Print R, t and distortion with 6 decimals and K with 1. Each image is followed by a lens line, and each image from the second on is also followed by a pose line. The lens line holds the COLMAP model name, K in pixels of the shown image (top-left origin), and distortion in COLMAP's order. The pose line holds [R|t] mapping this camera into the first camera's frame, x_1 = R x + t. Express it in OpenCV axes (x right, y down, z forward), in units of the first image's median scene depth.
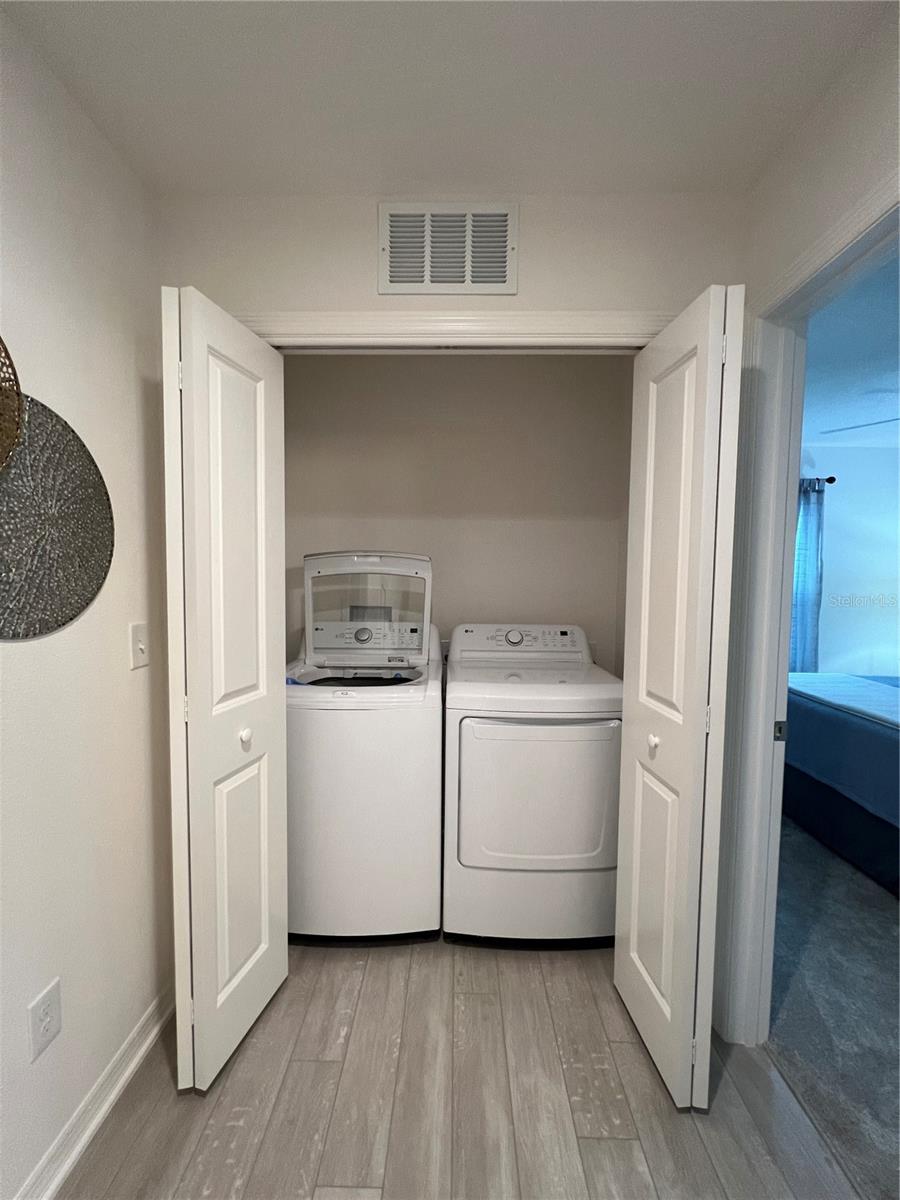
lens RADIAL K [[482.7, 0, 448.5], [0, 482.7, 600.3], [0, 0, 1]] dist [-0.001401, 0.000658]
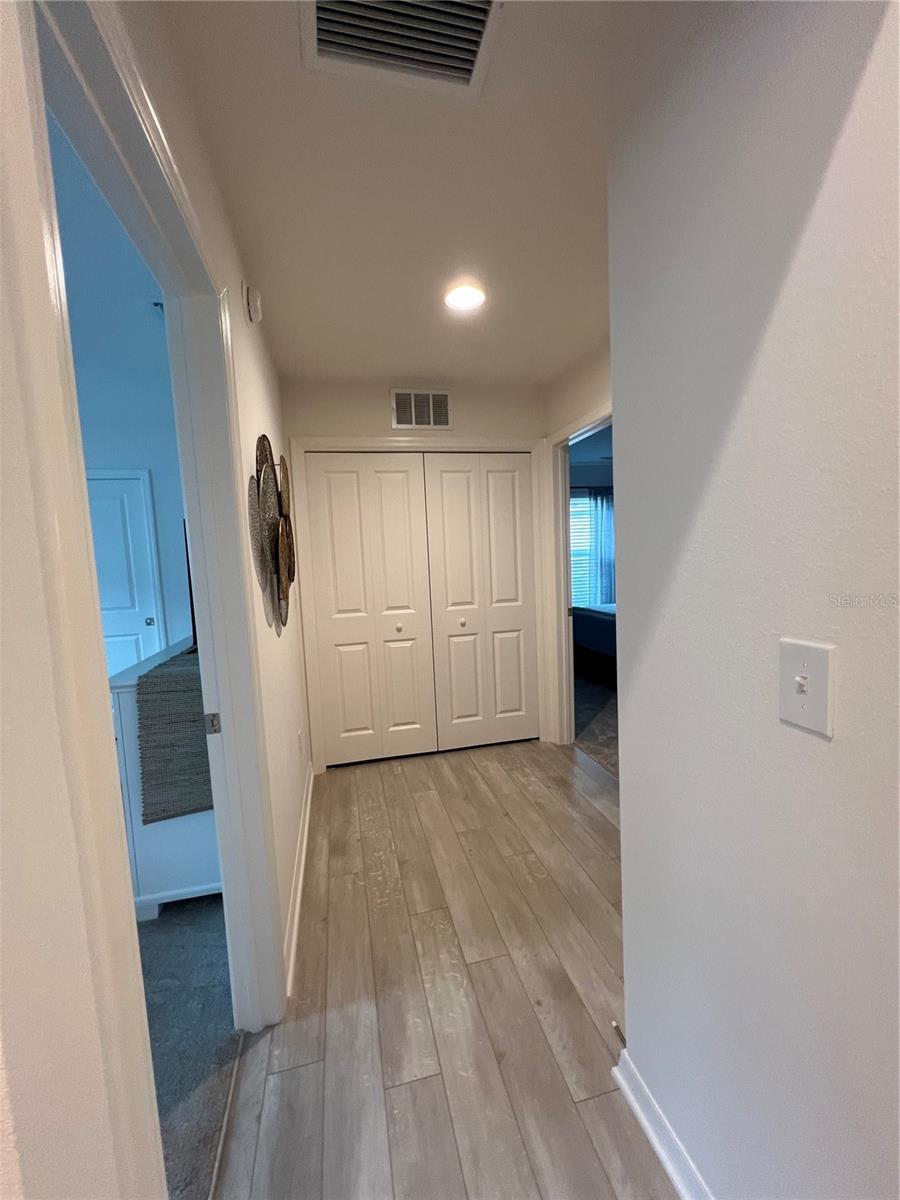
lens RADIAL K [[482.2, 0, 450.0], [0, 482.2, 600.0], [0, 0, 1]] dist [-0.000703, 0.000038]
pose [[0.966418, -0.078212, 0.244782, -0.493719], [0.071553, 0.996787, 0.035994, 0.080057], [-0.246811, -0.017271, 0.968910, -1.213822]]
